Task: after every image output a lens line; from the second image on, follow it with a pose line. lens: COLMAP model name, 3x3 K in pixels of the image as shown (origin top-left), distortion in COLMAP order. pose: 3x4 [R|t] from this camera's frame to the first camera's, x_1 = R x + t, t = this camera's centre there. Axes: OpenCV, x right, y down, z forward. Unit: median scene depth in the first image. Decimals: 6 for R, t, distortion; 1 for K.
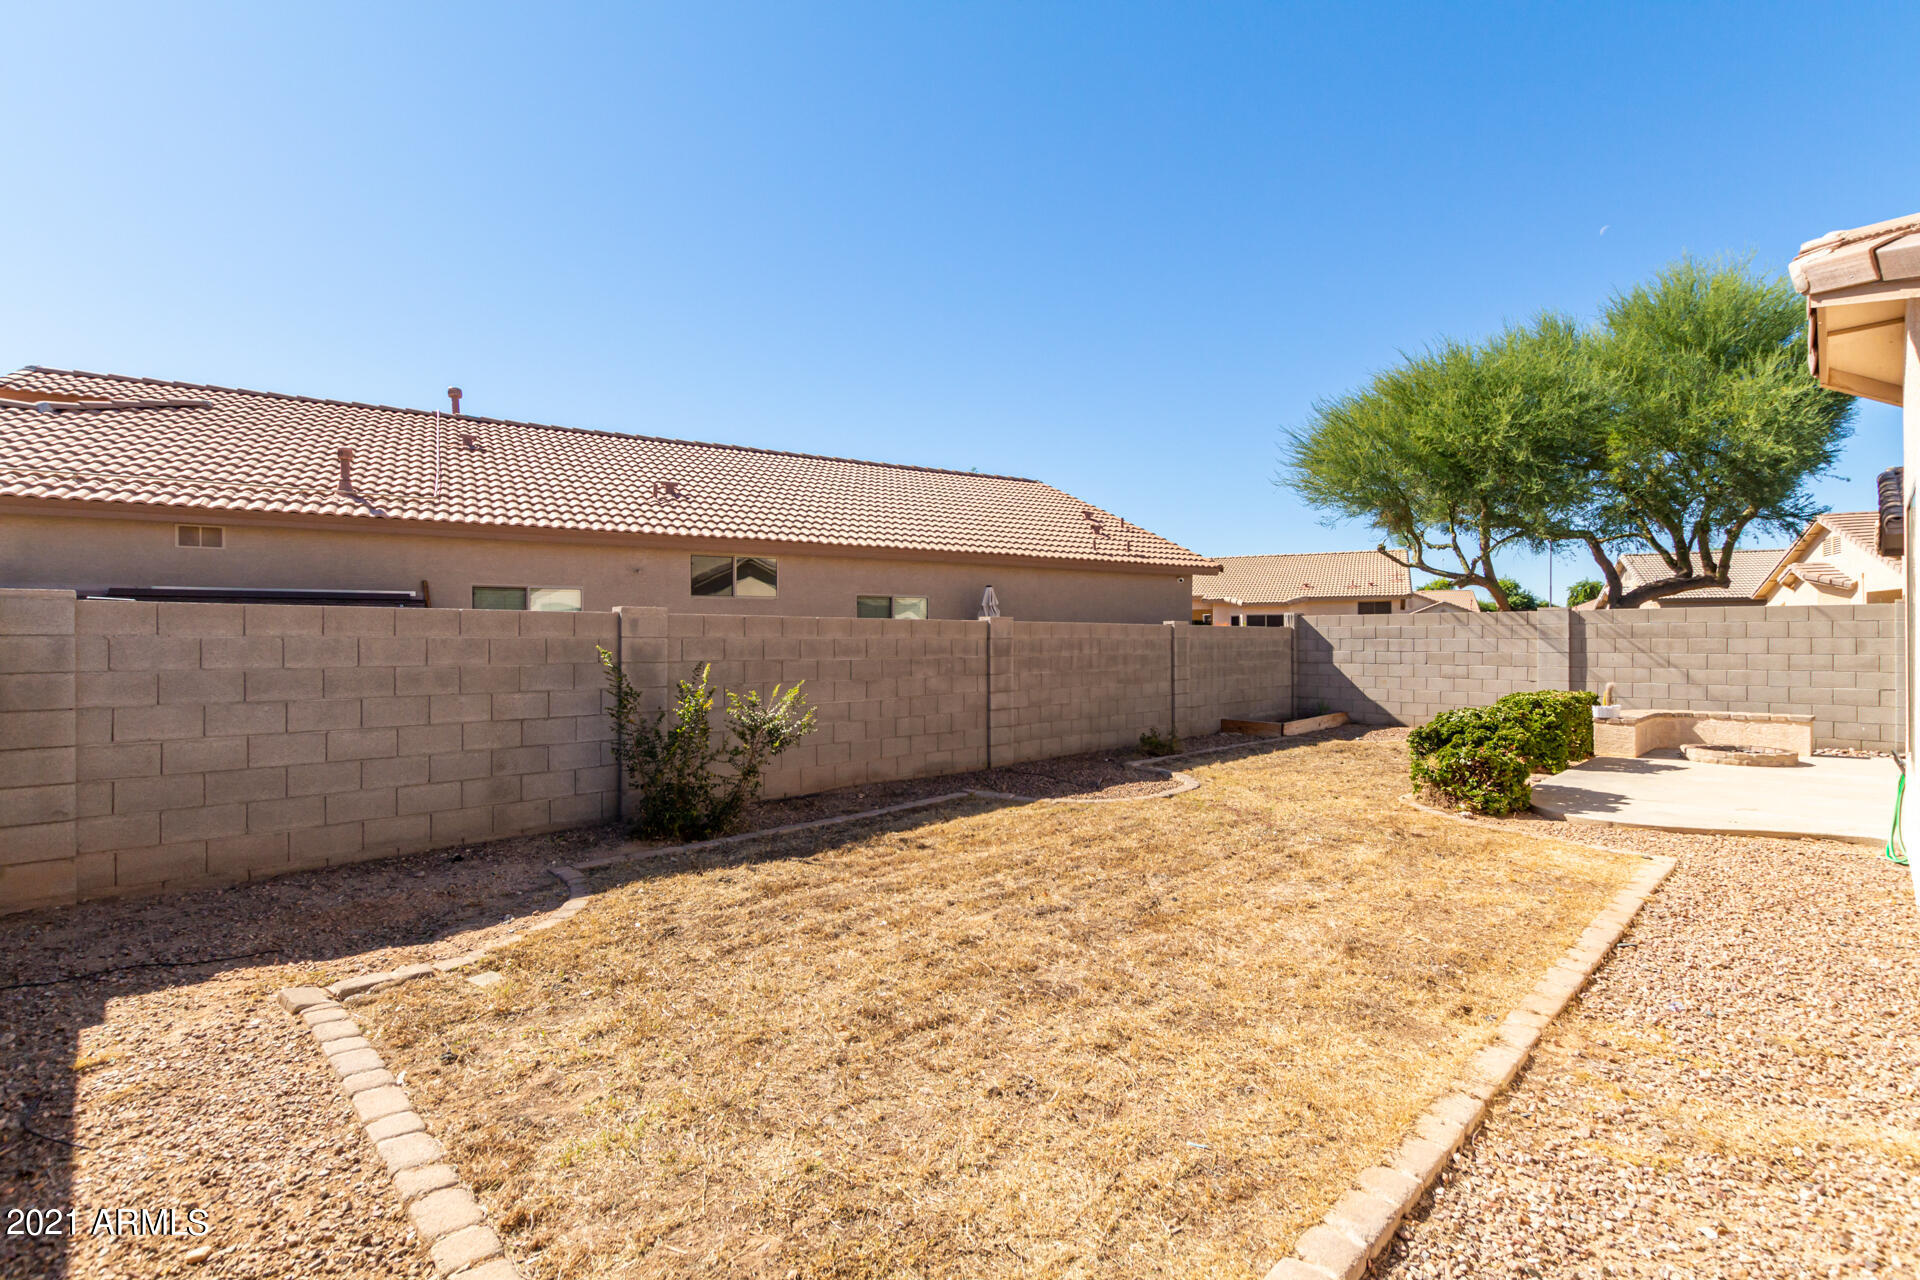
lens RADIAL K [[886.1, 0, 952.2], [0, 886.1, 638.6], [0, 0, 1]] dist [0.003177, -0.001172]
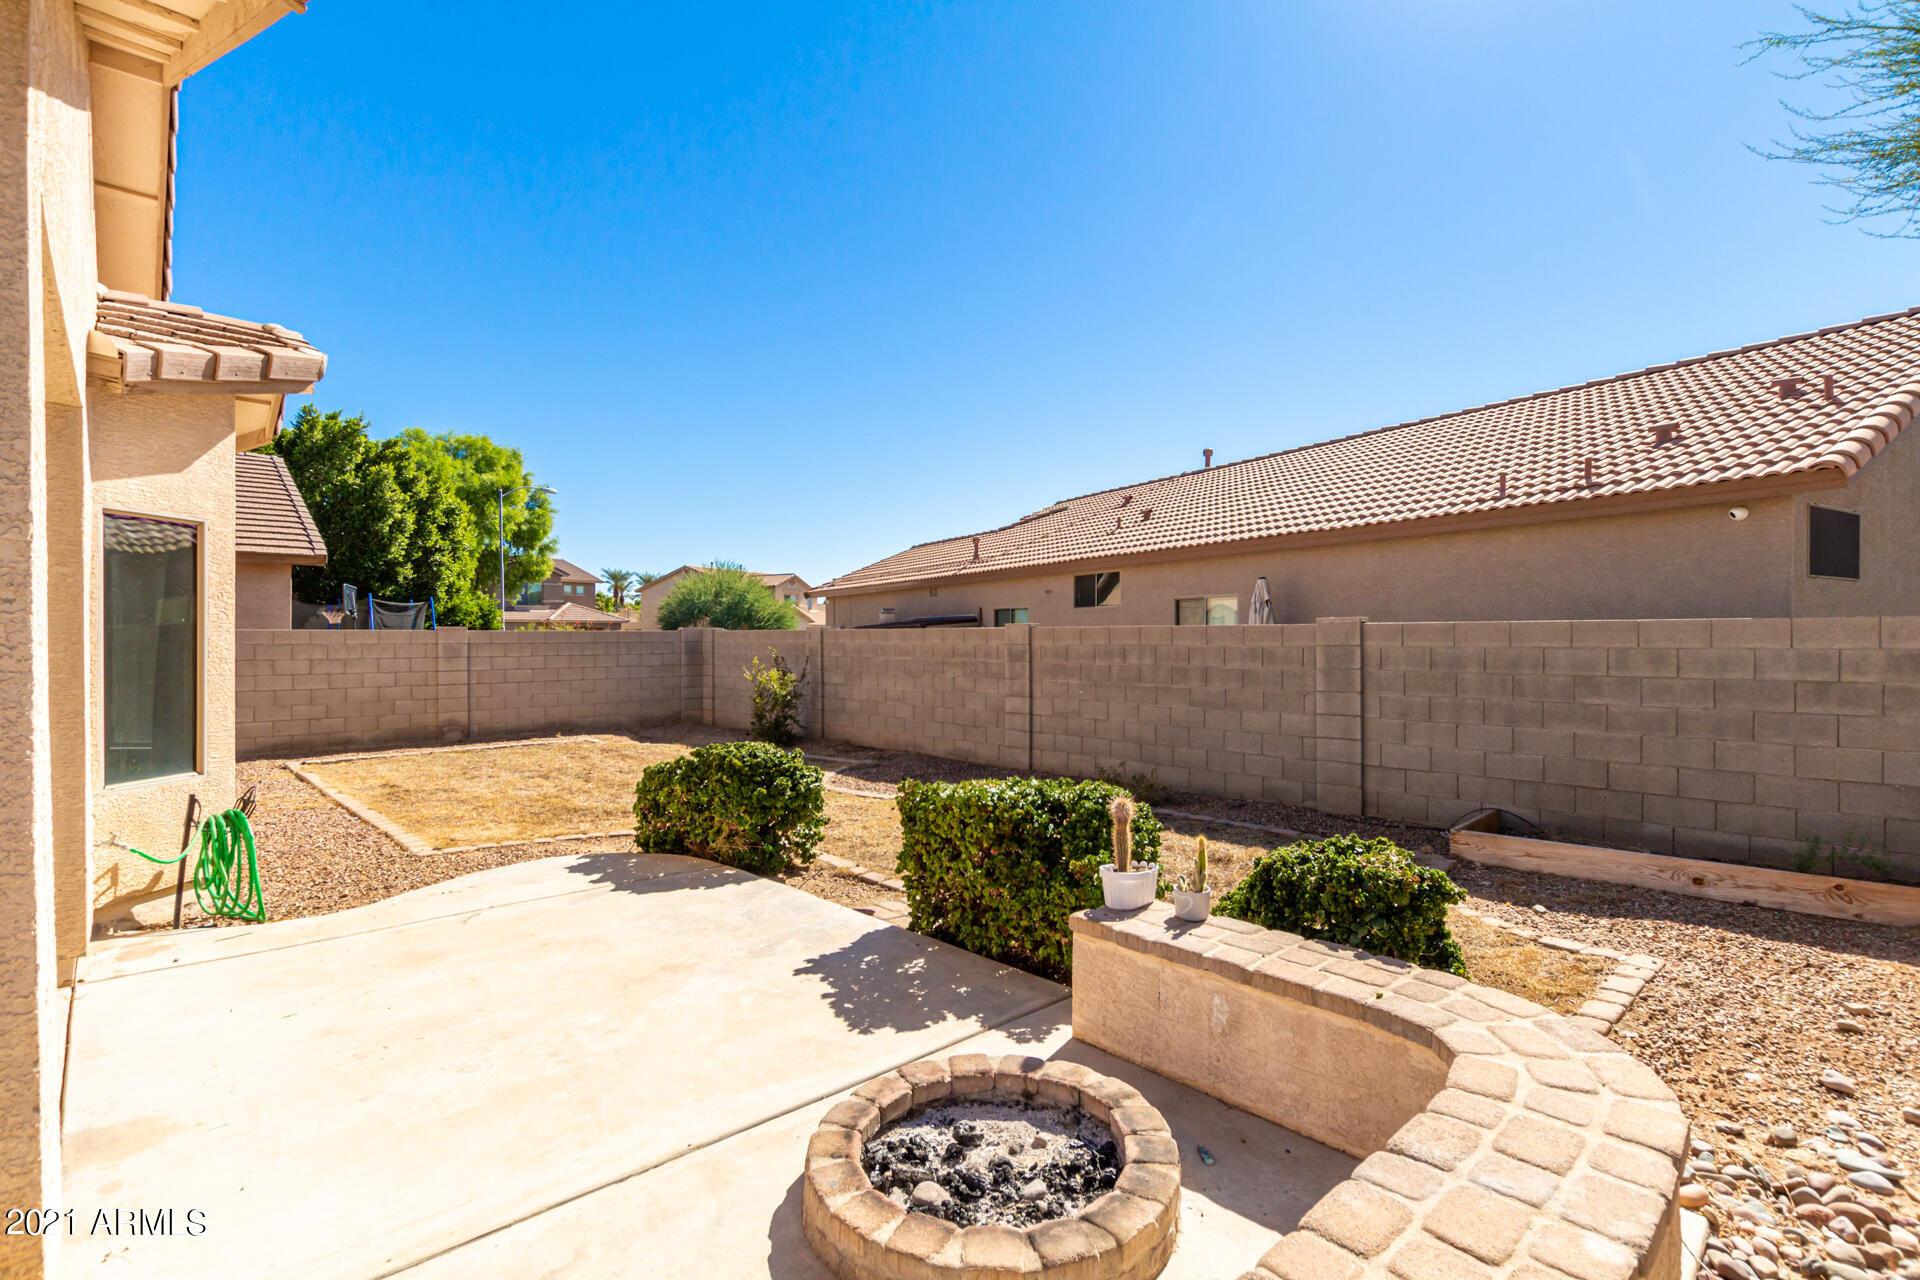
lens RADIAL K [[886.1, 0, 962.9], [0, 886.1, 641.6], [0, 0, 1]] dist [0.003177, -0.001172]
pose [[-0.005935, 0.005167, -0.999969, 1.008064], [0.001847, 0.999985, 0.005156, -0.008022], [0.999981, -0.001817, -0.005945, 0.877731]]
